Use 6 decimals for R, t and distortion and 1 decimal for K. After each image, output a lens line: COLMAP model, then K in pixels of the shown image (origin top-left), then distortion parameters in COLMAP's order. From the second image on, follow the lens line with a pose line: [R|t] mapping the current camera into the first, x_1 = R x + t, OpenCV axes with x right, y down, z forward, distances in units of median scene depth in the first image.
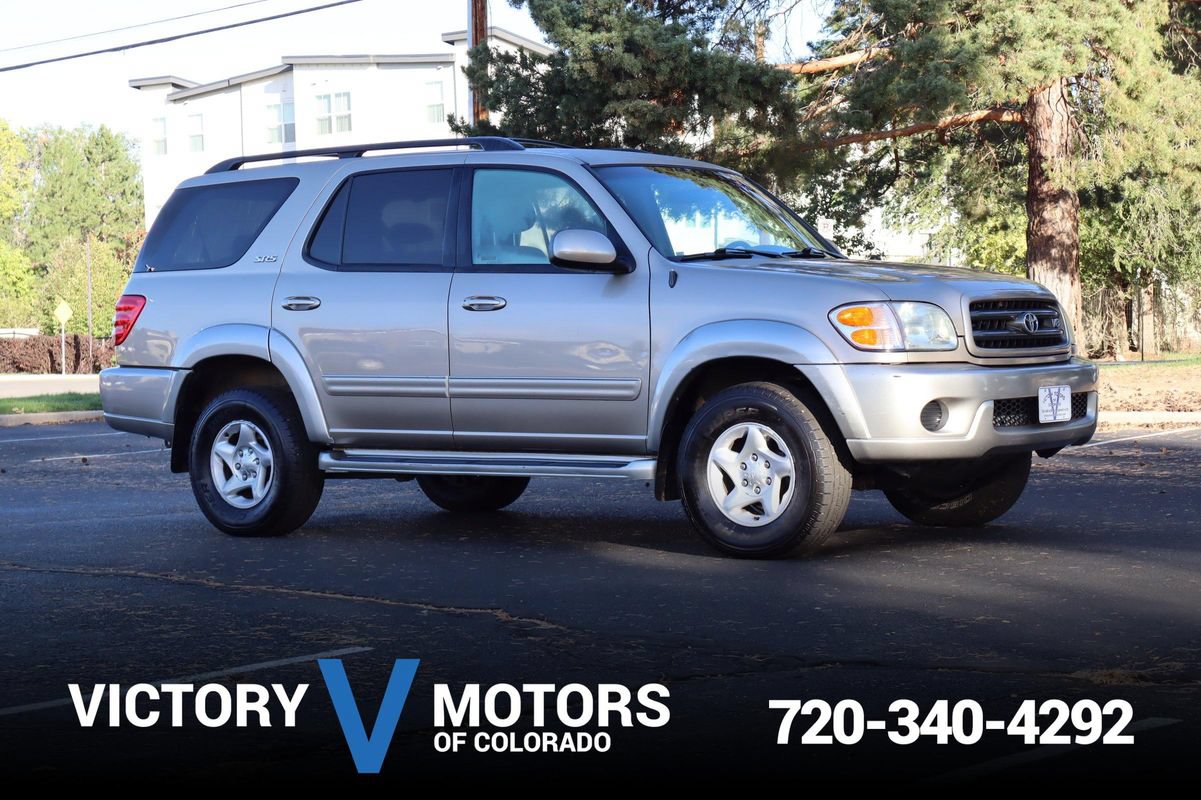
lens RADIAL K [[2418.0, 0, 681.9], [0, 2418.0, 400.6], [0, 0, 1]] dist [-0.003078, 0.096177]
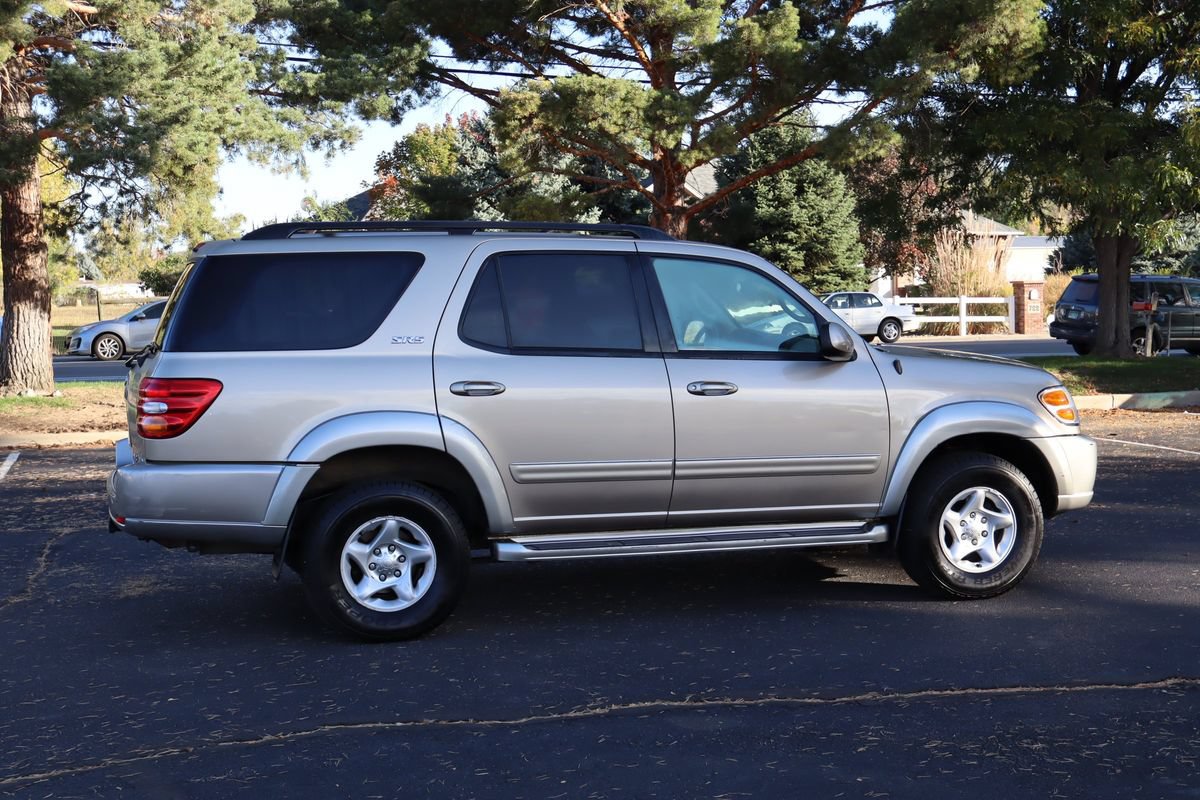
lens RADIAL K [[1625.4, 0, 646.8], [0, 1625.4, 397.8], [0, 0, 1]] dist [-0.005046, 0.023662]
pose [[0.602361, -0.032161, 0.797576, -0.614838], [0.018710, 0.999482, 0.026172, -0.051123], [-0.798005, -0.000842, 0.602651, 0.552971]]
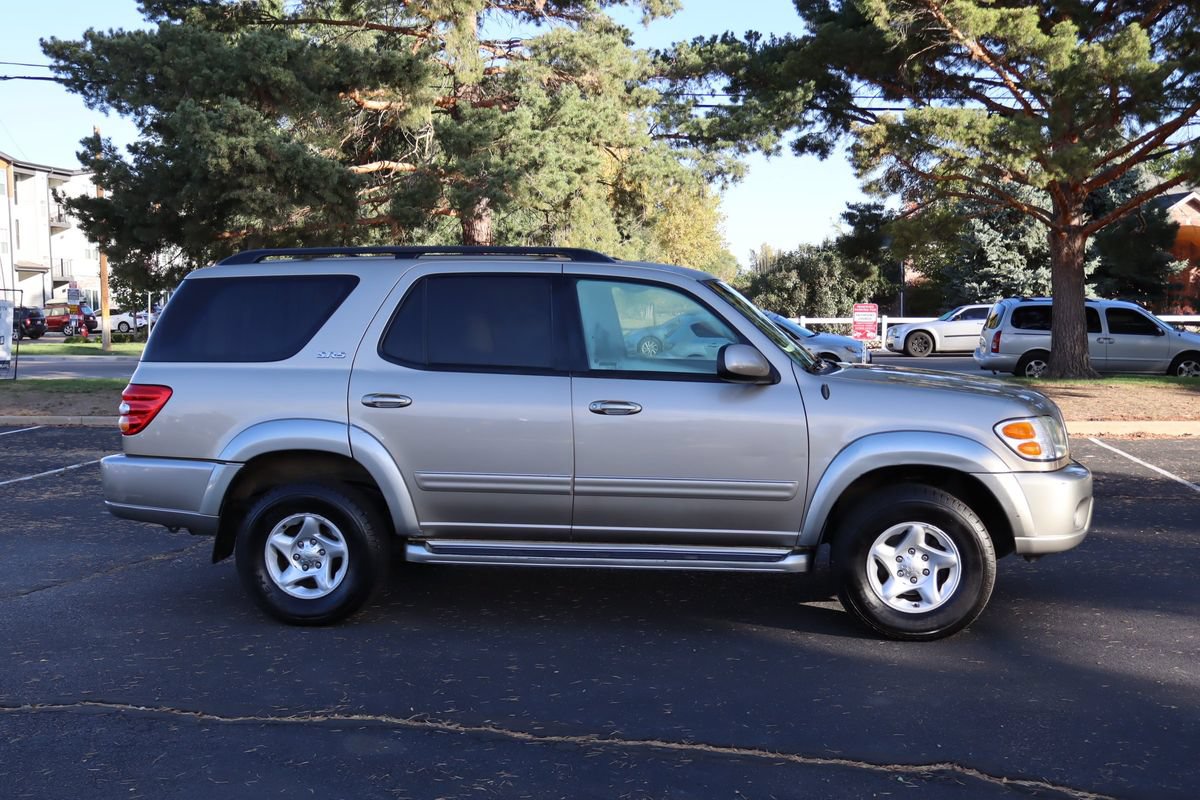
lens RADIAL K [[1353.9, 0, 634.4], [0, 1353.9, 400.2], [0, 0, 1]] dist [0.008485, -0.011349]
pose [[0.877889, -0.012005, 0.478713, -0.334514], [-0.002749, 0.999543, 0.030108, -0.057113], [-0.478855, -0.027748, 0.877455, 0.436603]]
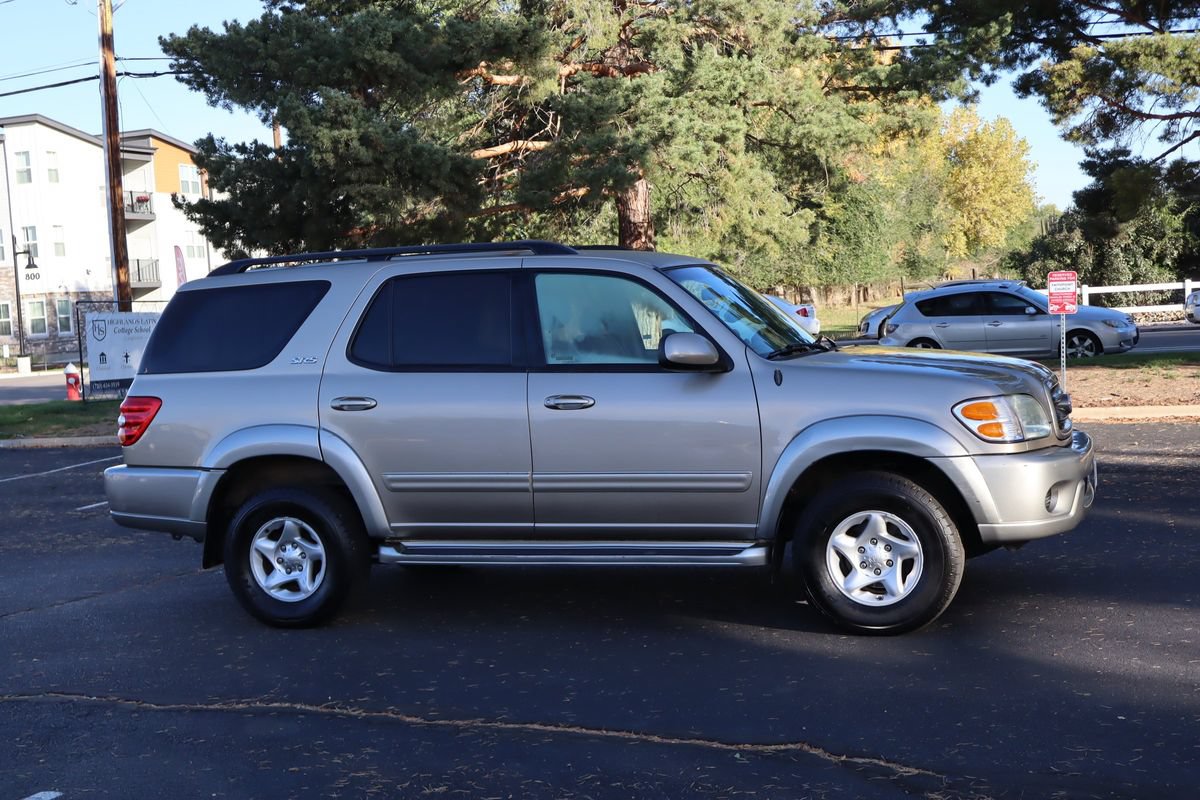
lens RADIAL K [[1625.4, 0, 646.8], [0, 1625.4, 397.8], [0, 0, 1]] dist [-0.005046, 0.023662]
pose [[0.949925, -0.045121, 0.309202, -0.248887], [0.039088, 0.998906, 0.025682, -0.054775], [-0.310023, -0.012310, 0.950649, 0.293735]]
